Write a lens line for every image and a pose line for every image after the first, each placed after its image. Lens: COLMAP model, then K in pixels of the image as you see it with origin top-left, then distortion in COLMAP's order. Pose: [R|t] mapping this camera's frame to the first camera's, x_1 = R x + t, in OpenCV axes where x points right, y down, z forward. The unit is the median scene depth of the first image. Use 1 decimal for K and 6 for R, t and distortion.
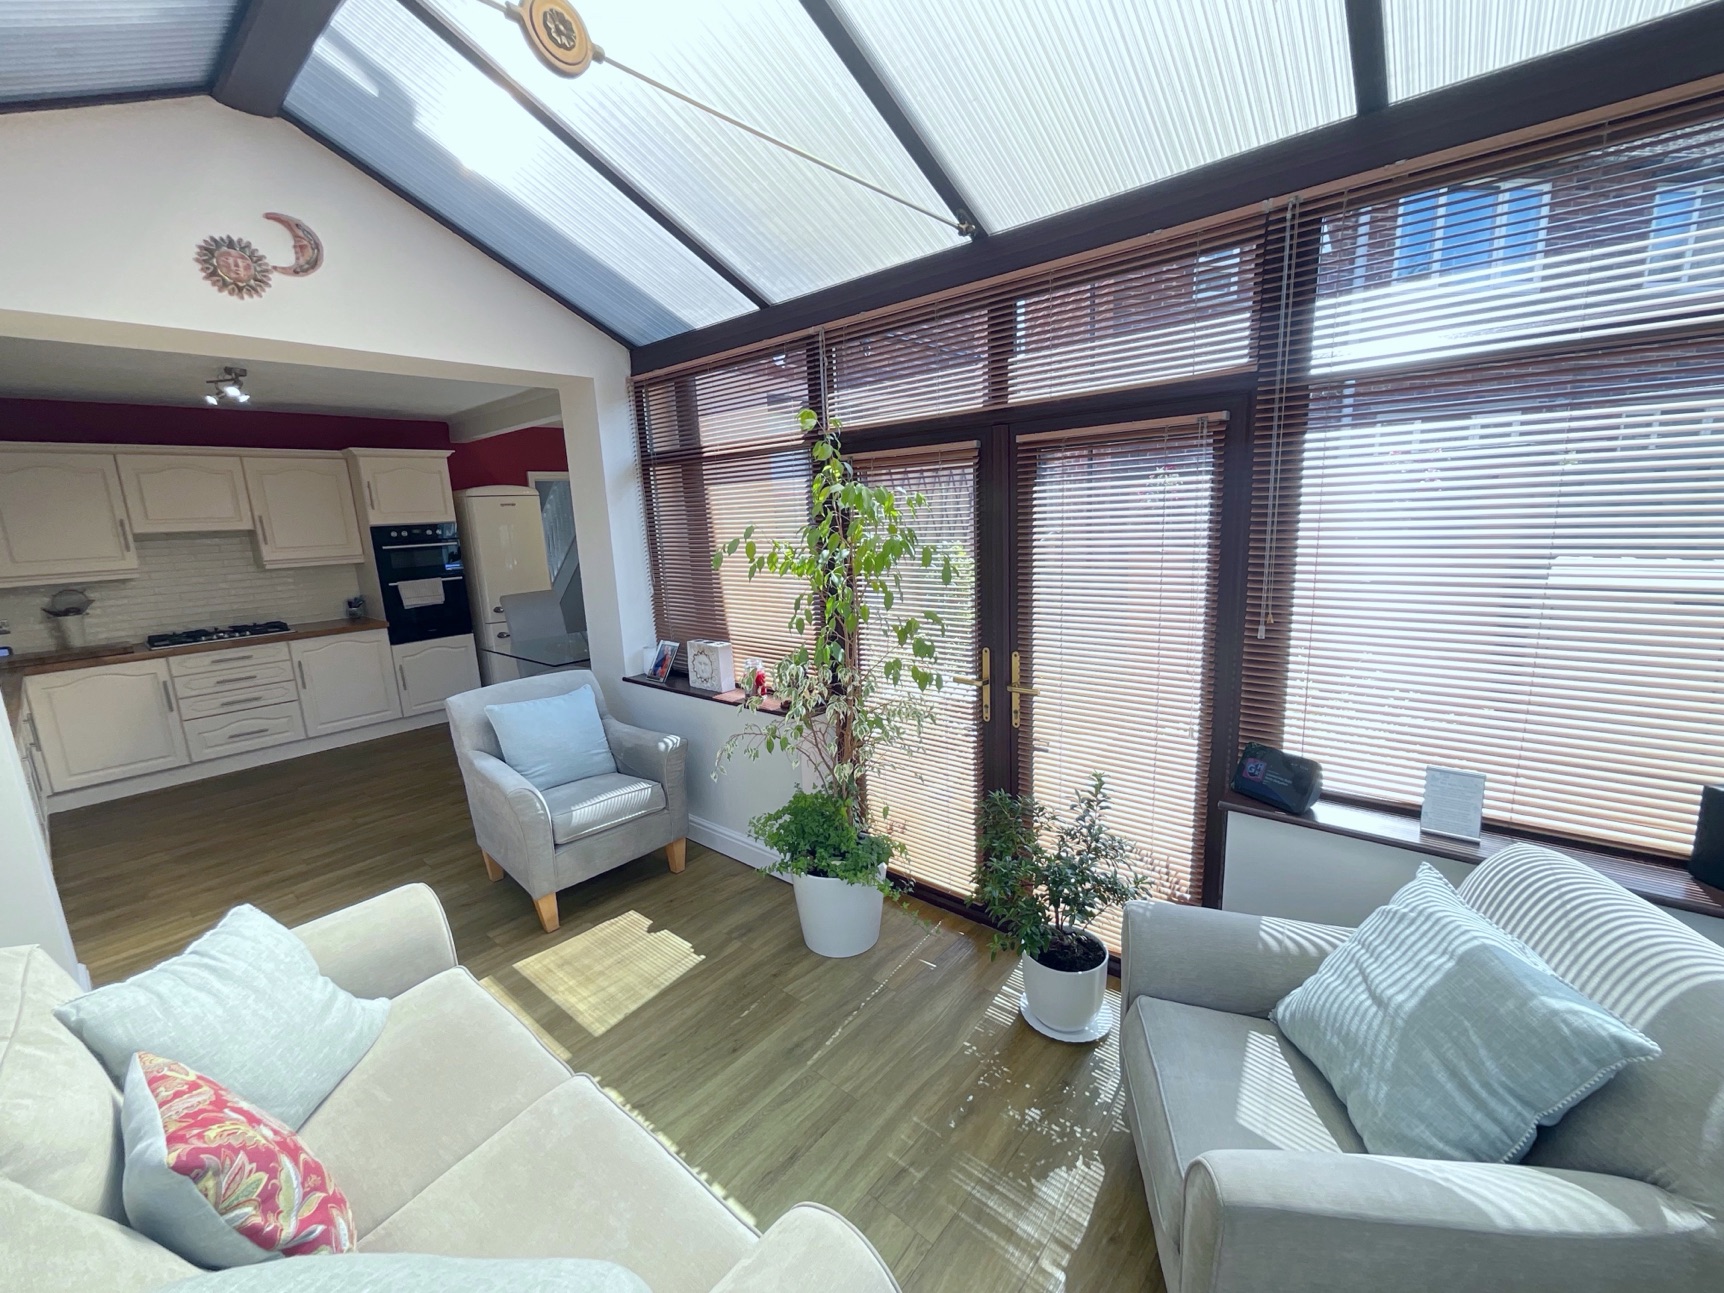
lens RADIAL K [[699.7, 0, 861.1], [0, 699.7, 642.8], [0, 0, 1]] dist [-0.000035, 0.000120]
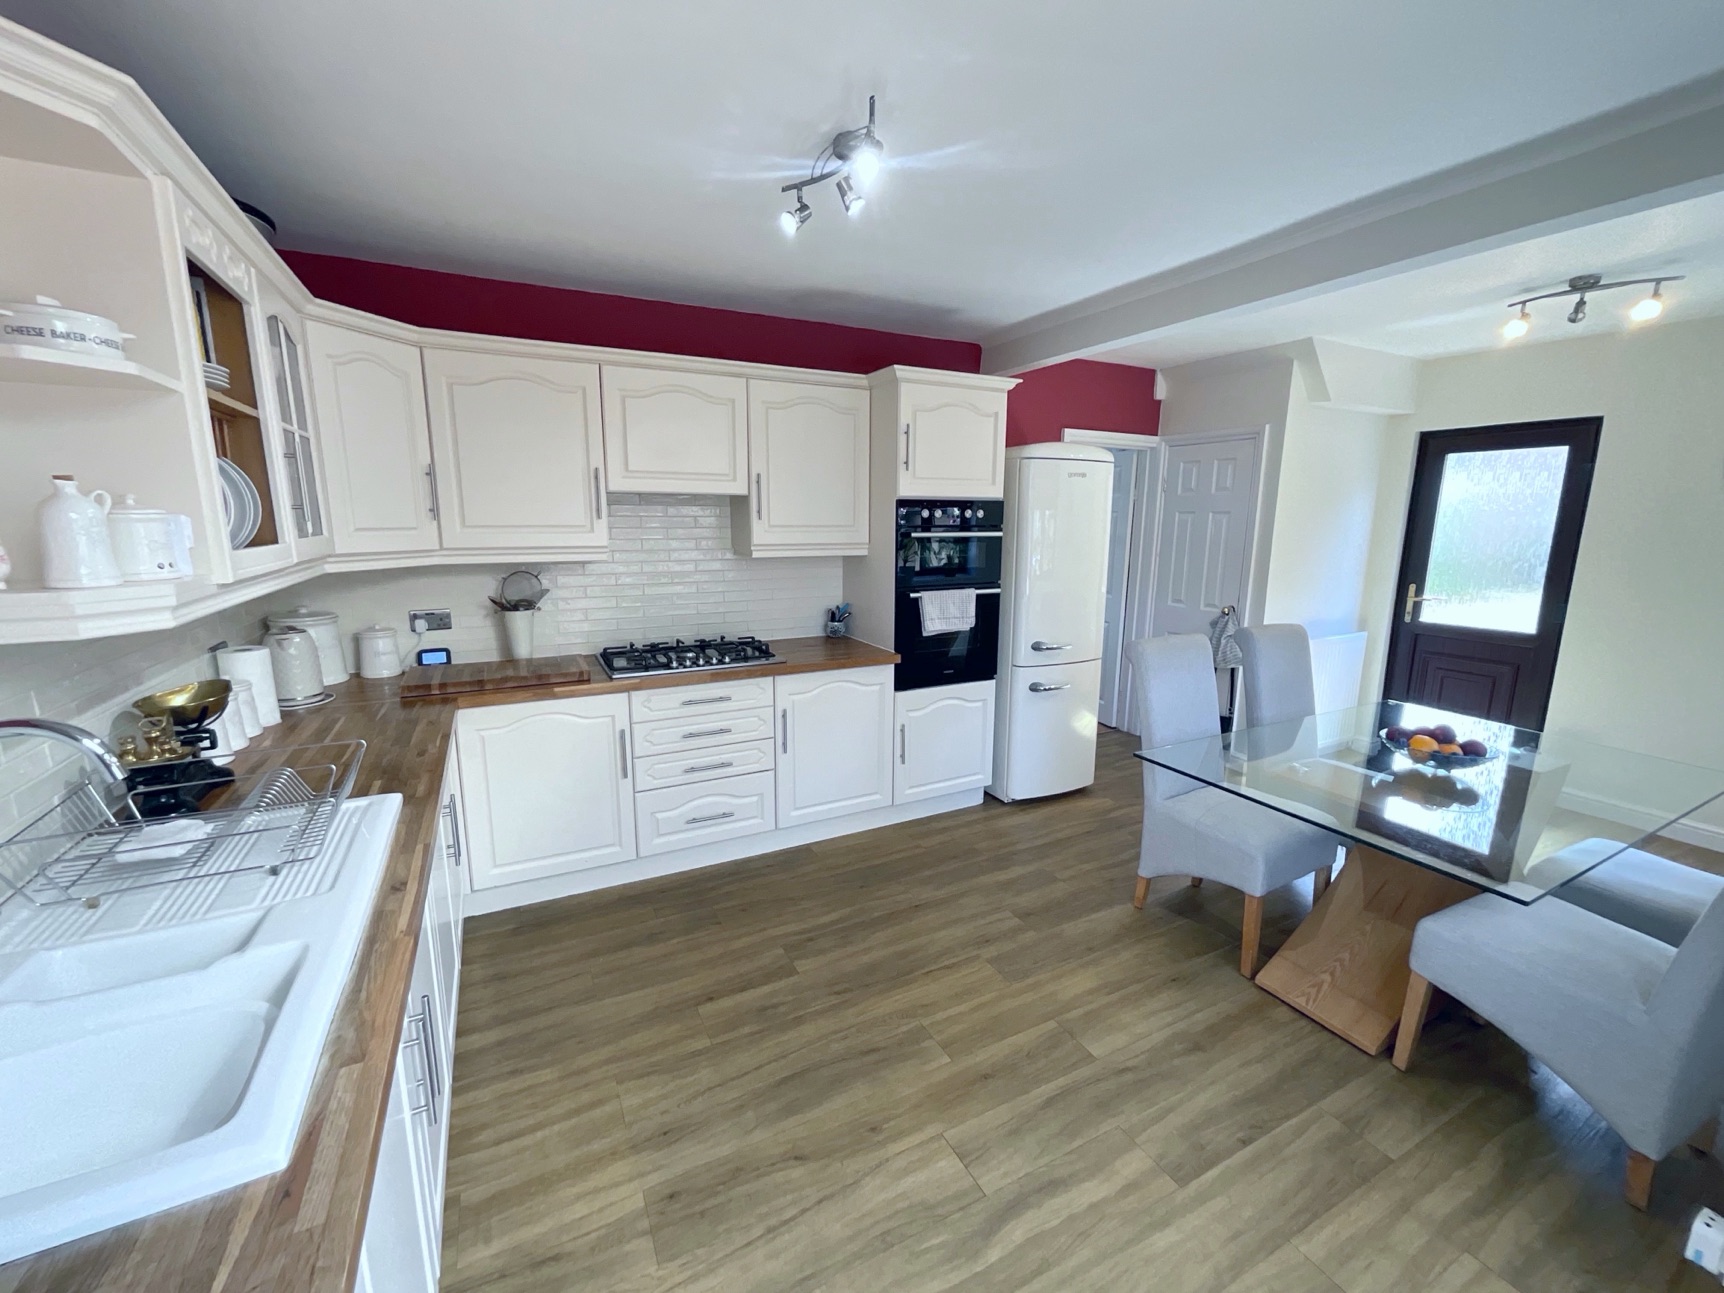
lens RADIAL K [[699.7, 0, 864.8], [0, 699.7, 646.6], [0, 0, 1]] dist [-0.000035, 0.000120]
pose [[0.925633, 0.117296, -0.359785, -0.760692], [-0.115669, 0.992944, 0.026129, -0.078590], [0.360312, 0.017430, 0.932669, 0.650203]]
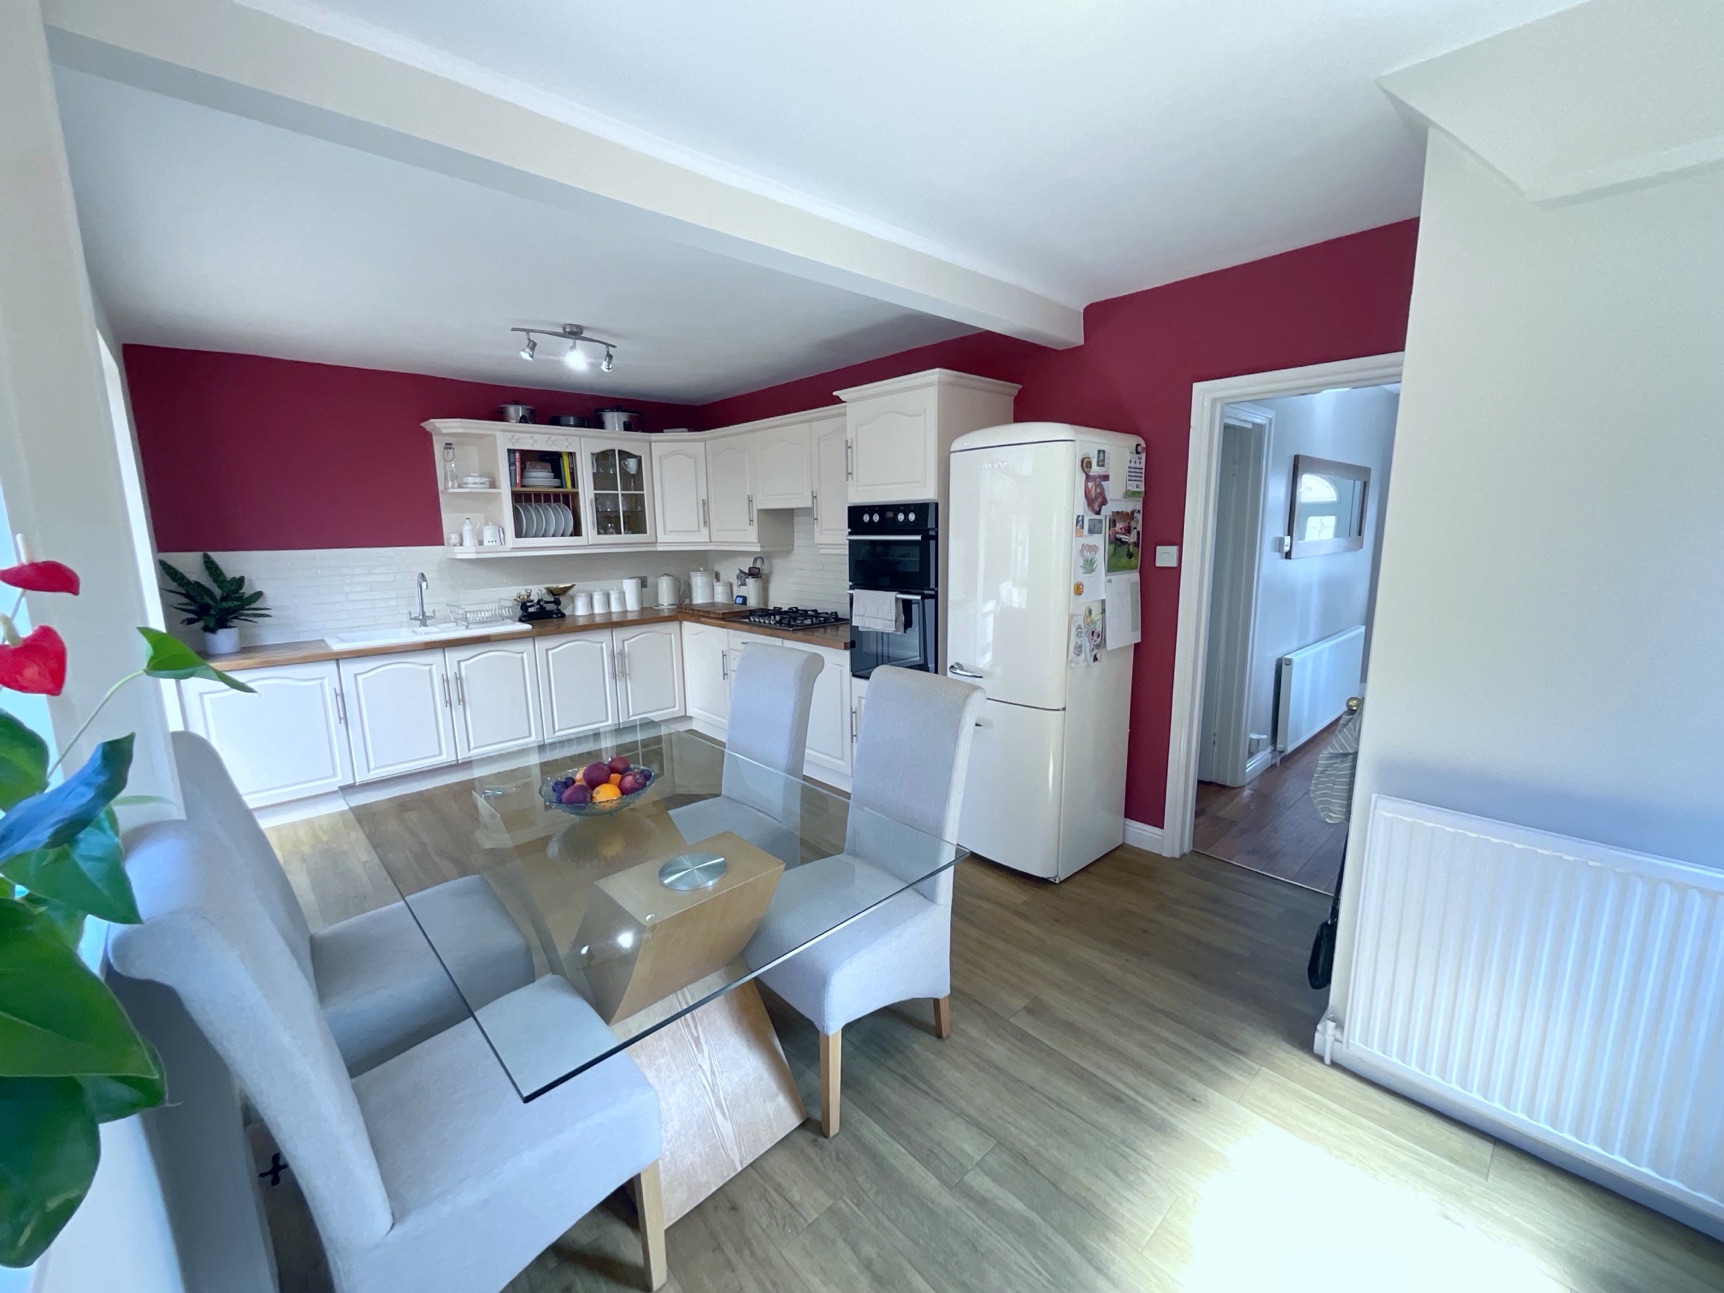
lens RADIAL K [[699.7, 0, 862.2], [0, 699.7, 644.8], [0, 0, 1]] dist [-0.000035, 0.000120]
pose [[-0.115744, 0.218036, -0.969053, -0.000068], [-0.161762, 0.958447, 0.234971, -0.307652], [0.980018, 0.183953, -0.075665, 1.681003]]
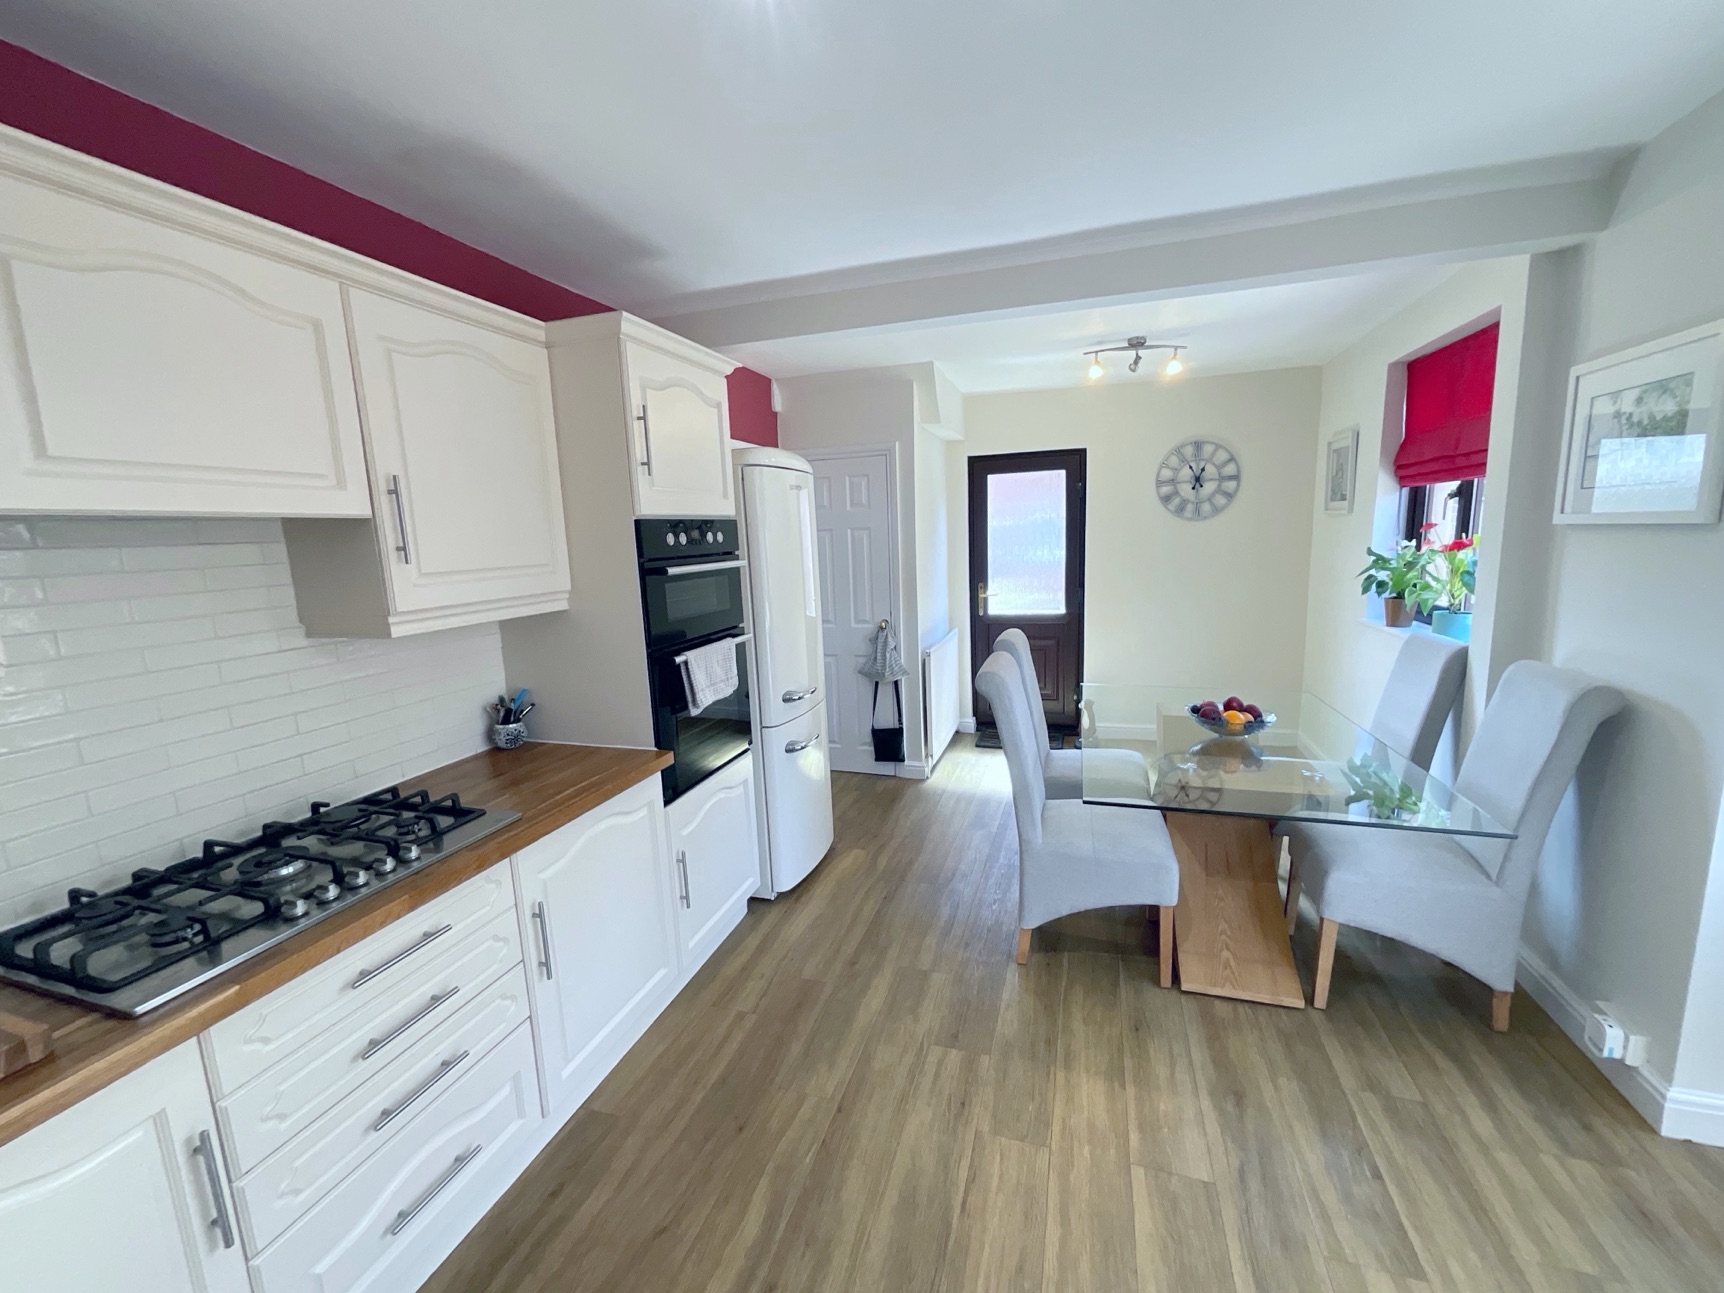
lens RADIAL K [[699.7, 0, 868.1], [0, 699.7, 646.5], [0, 0, 1]] dist [-0.000035, 0.000120]
pose [[0.923346, -0.054494, 0.380082, -1.134475], [0.070114, 0.997164, -0.027364, -0.113363], [-0.377513, 0.051915, 0.924548, 0.901053]]
